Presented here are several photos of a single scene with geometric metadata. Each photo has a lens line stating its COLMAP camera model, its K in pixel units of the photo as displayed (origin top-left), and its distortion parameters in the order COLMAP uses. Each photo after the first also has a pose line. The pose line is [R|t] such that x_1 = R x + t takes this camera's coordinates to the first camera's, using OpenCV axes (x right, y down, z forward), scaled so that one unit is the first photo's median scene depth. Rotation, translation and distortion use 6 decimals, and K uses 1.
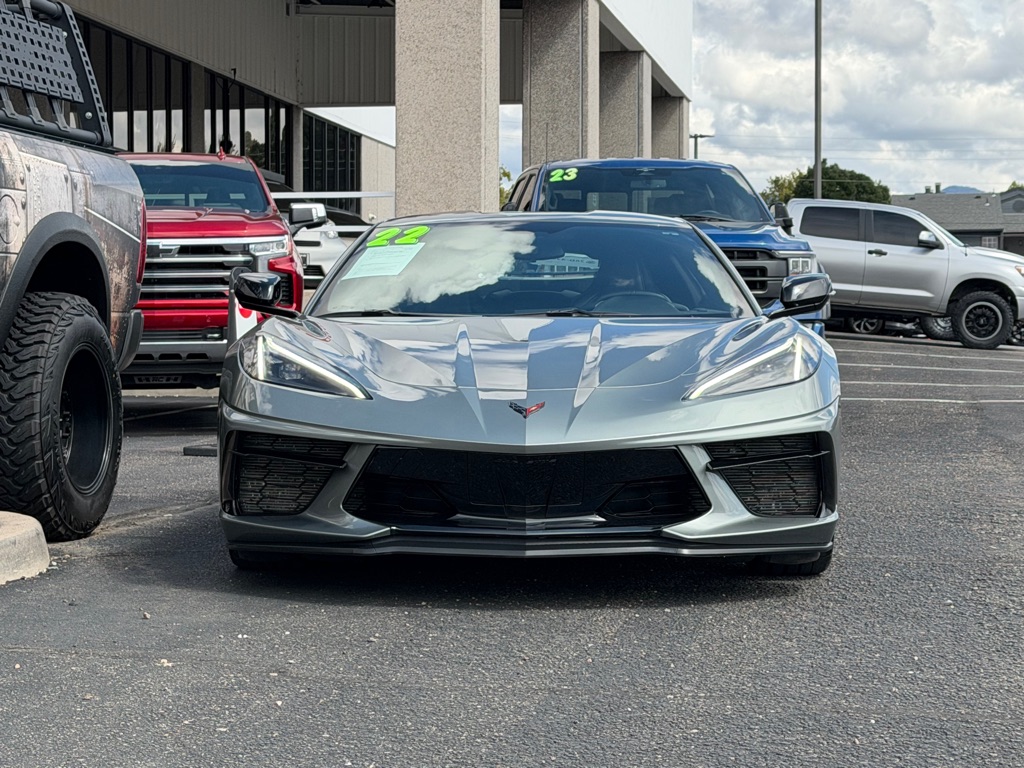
lens RADIAL K [[2247.1, 0, 511.8], [0, 2247.1, 404.3], [0, 0, 1]] dist [0.141420, -0.040830]
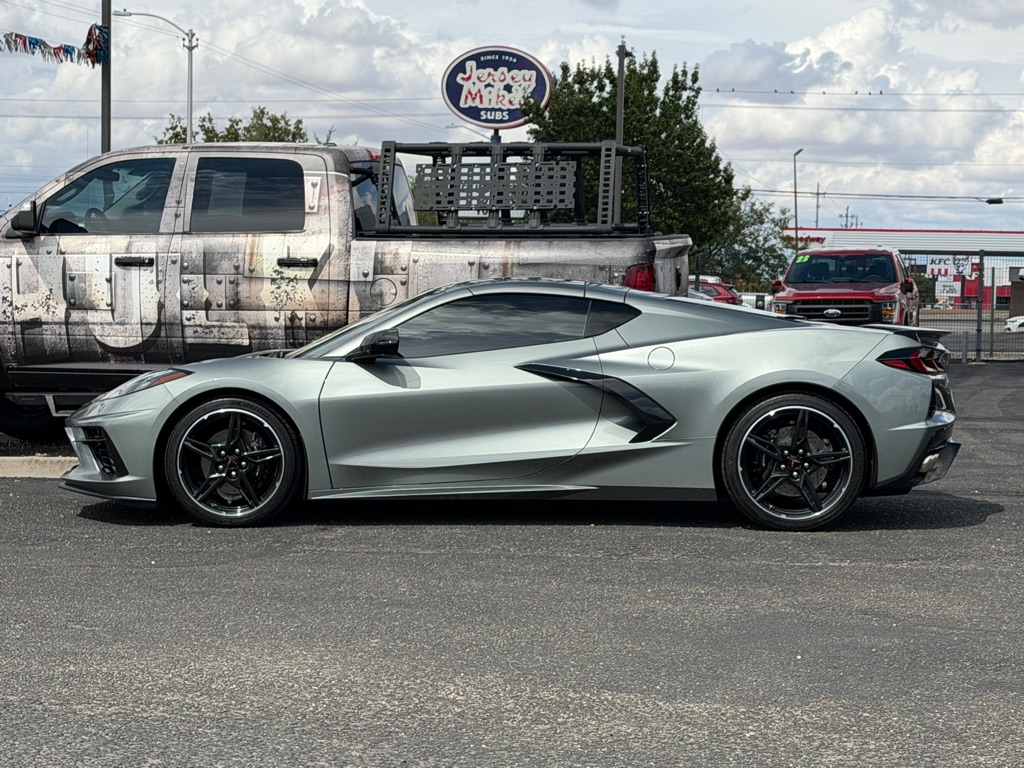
lens RADIAL K [[2244.9, 0, 520.5], [0, 2244.9, 383.6], [0, 0, 1]] dist [0.116242, 0.245989]
pose [[-0.022985, 0.039113, -0.998970, 1.380055], [-0.040389, 0.998382, 0.040019, -0.075902], [0.998920, 0.041267, -0.021368, 1.029133]]
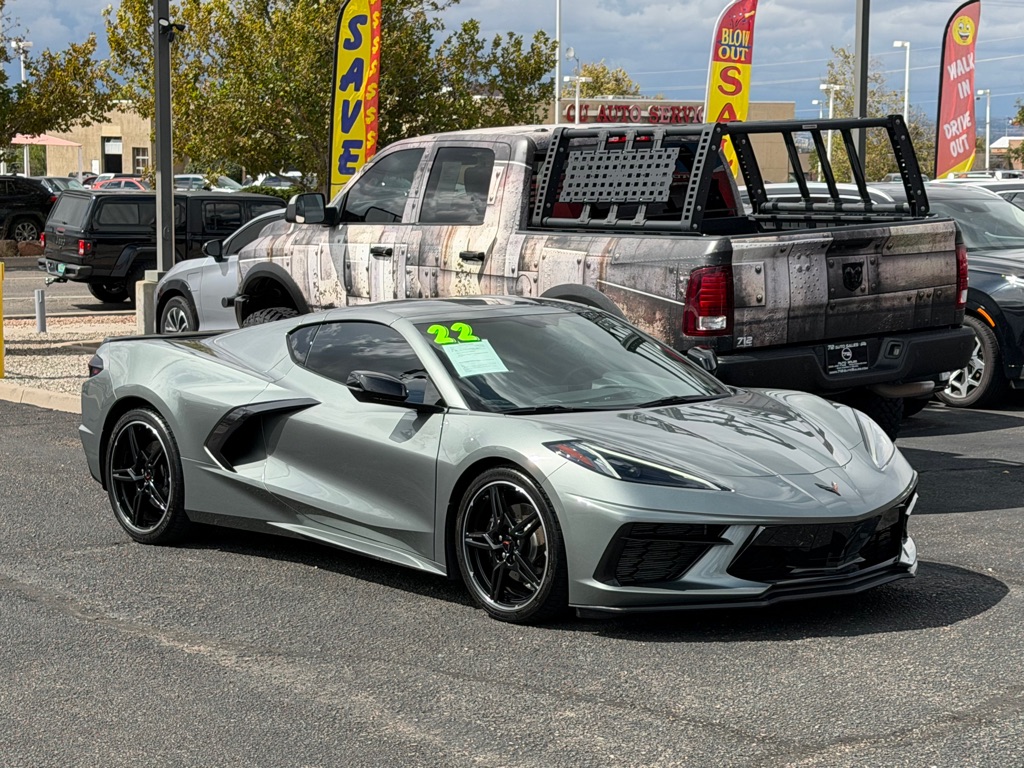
lens RADIAL K [[2277.4, 0, 539.2], [0, 2277.4, 386.8], [0, 0, 1]] dist [0.105810, 0.285312]
pose [[-0.710734, 0.068291, -0.700138, 0.862907], [-0.020107, 0.992898, 0.117259, -0.187173], [0.703173, 0.097418, -0.704313, 1.981723]]
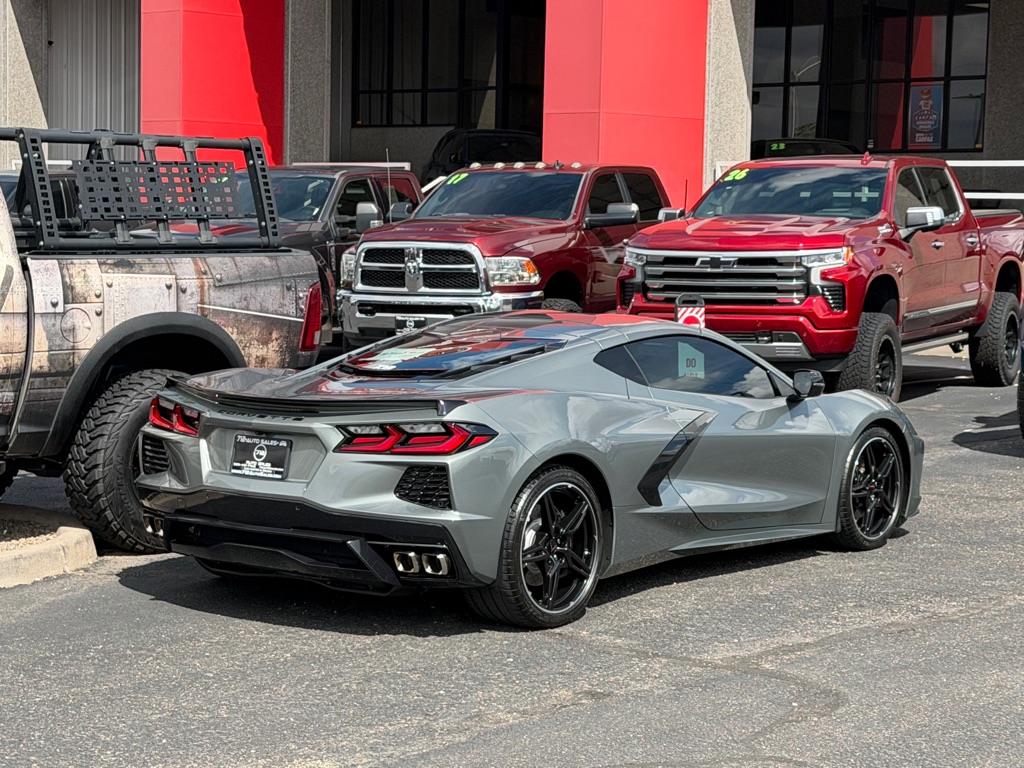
lens RADIAL K [[2288.5, 0, 547.4], [0, 2288.5, 391.5], [0, 0, 1]] dist [0.098279, 0.297390]
pose [[0.832450, 0.058470, -0.551007, 0.717432], [-0.031160, 0.997783, 0.058805, -0.119572], [0.553224, -0.031783, 0.832426, -0.016052]]
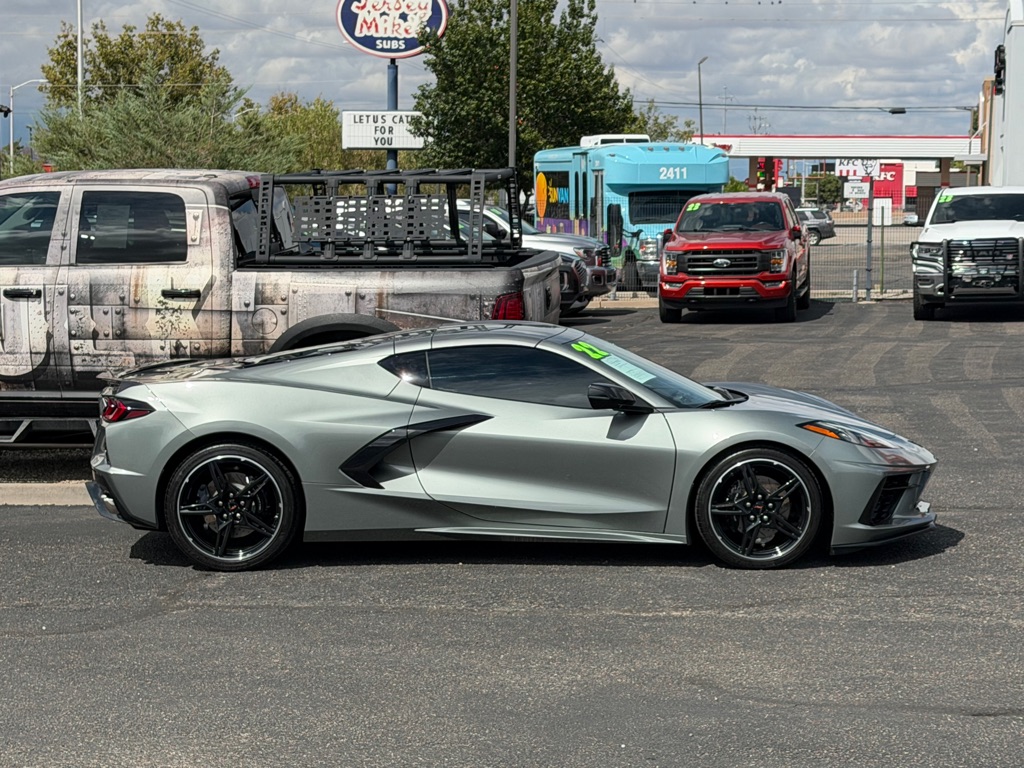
lens RADIAL K [[2283.4, 0, 527.8], [0, 2283.4, 383.2], [0, 0, 1]] dist [0.111025, 0.255970]
pose [[0.020175, 0.083251, -0.996324, 1.482985], [-0.026635, 0.996218, 0.082703, -0.172057], [0.999442, 0.024868, 0.022316, 1.053355]]
